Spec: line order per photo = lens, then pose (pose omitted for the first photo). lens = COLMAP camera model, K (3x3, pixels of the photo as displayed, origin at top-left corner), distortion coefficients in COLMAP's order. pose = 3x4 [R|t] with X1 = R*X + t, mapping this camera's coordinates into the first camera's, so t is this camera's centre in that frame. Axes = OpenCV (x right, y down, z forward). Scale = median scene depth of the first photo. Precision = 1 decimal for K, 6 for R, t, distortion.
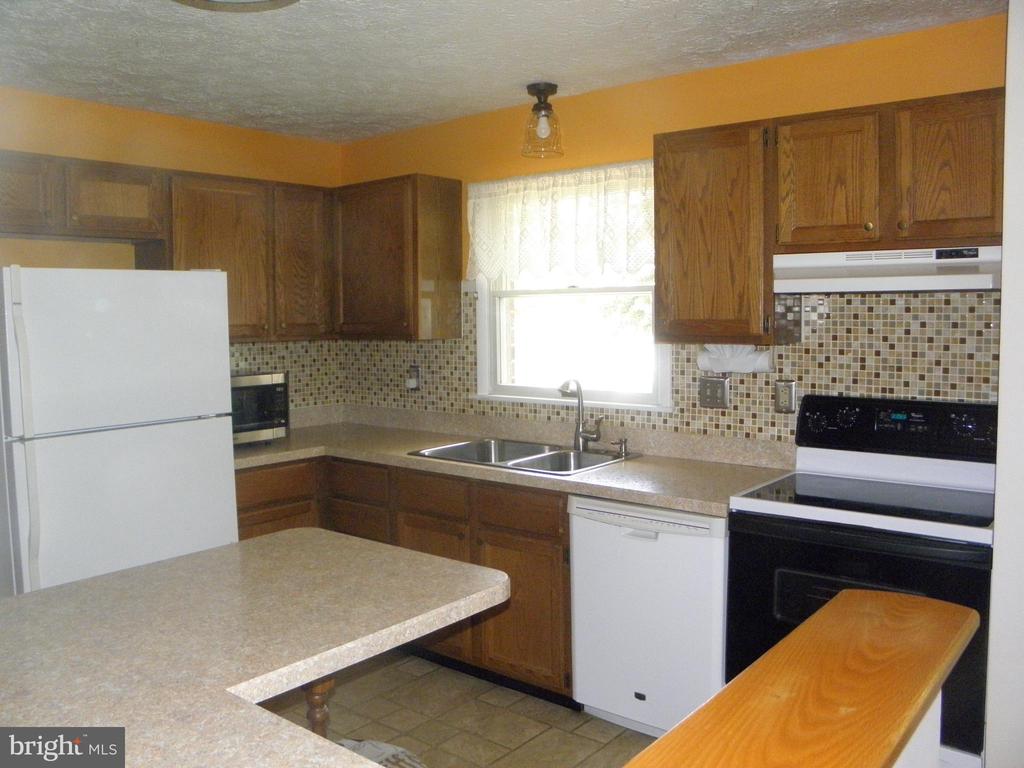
lens RADIAL K [[868.0, 0, 506.8], [0, 868.0, 383.3], [0, 0, 1]] dist [-0.167526, 0.126529]
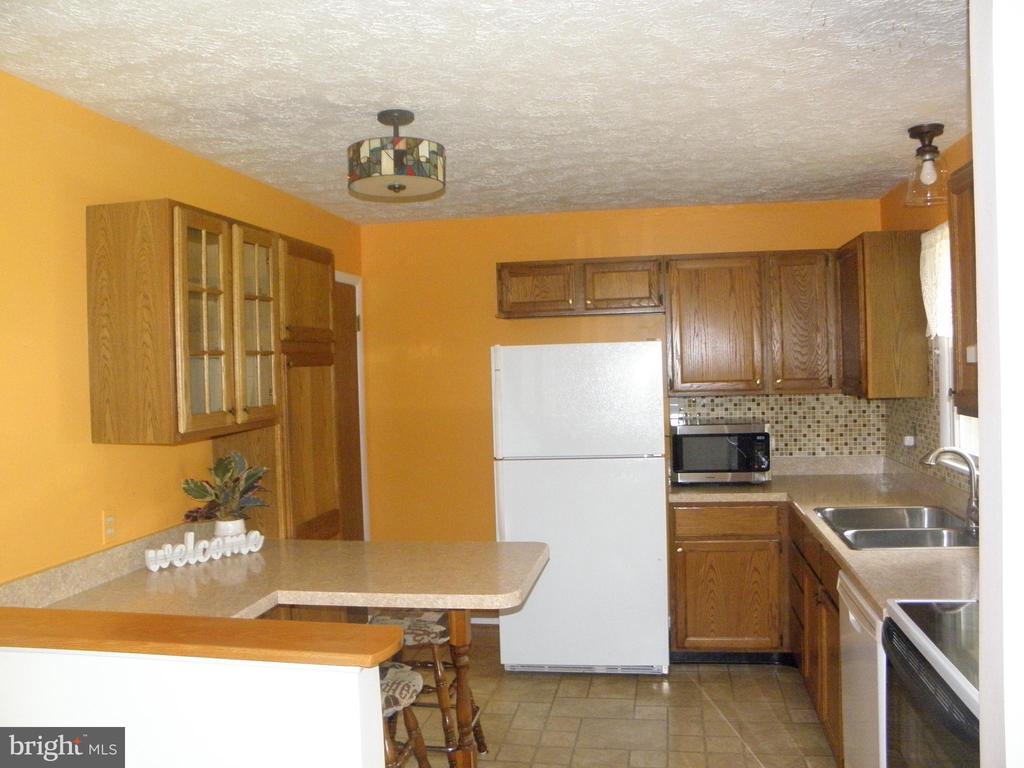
lens RADIAL K [[868.0, 0, 508.5], [0, 868.0, 383.2], [0, 0, 1]] dist [-0.167526, 0.126529]
pose [[0.494981, 0.017962, -0.868718, 0.496491], [-0.045147, 0.998967, -0.005069, -0.040092], [0.867730, 0.041729, 0.495281, 0.141794]]
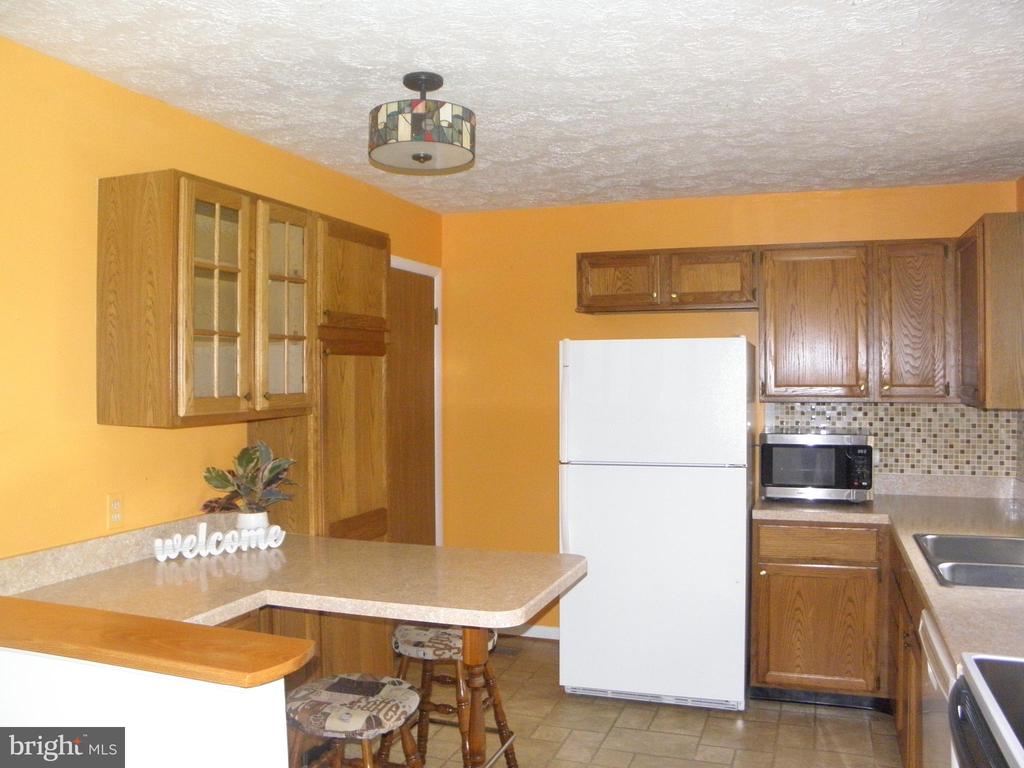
lens RADIAL K [[868.0, 0, 502.7], [0, 868.0, 382.4], [0, 0, 1]] dist [-0.167526, 0.126529]
pose [[0.338088, 0.019850, -0.940905, 0.467016], [-0.074070, 0.997237, -0.005576, -0.032684], [0.938195, 0.071578, 0.338624, 0.250192]]
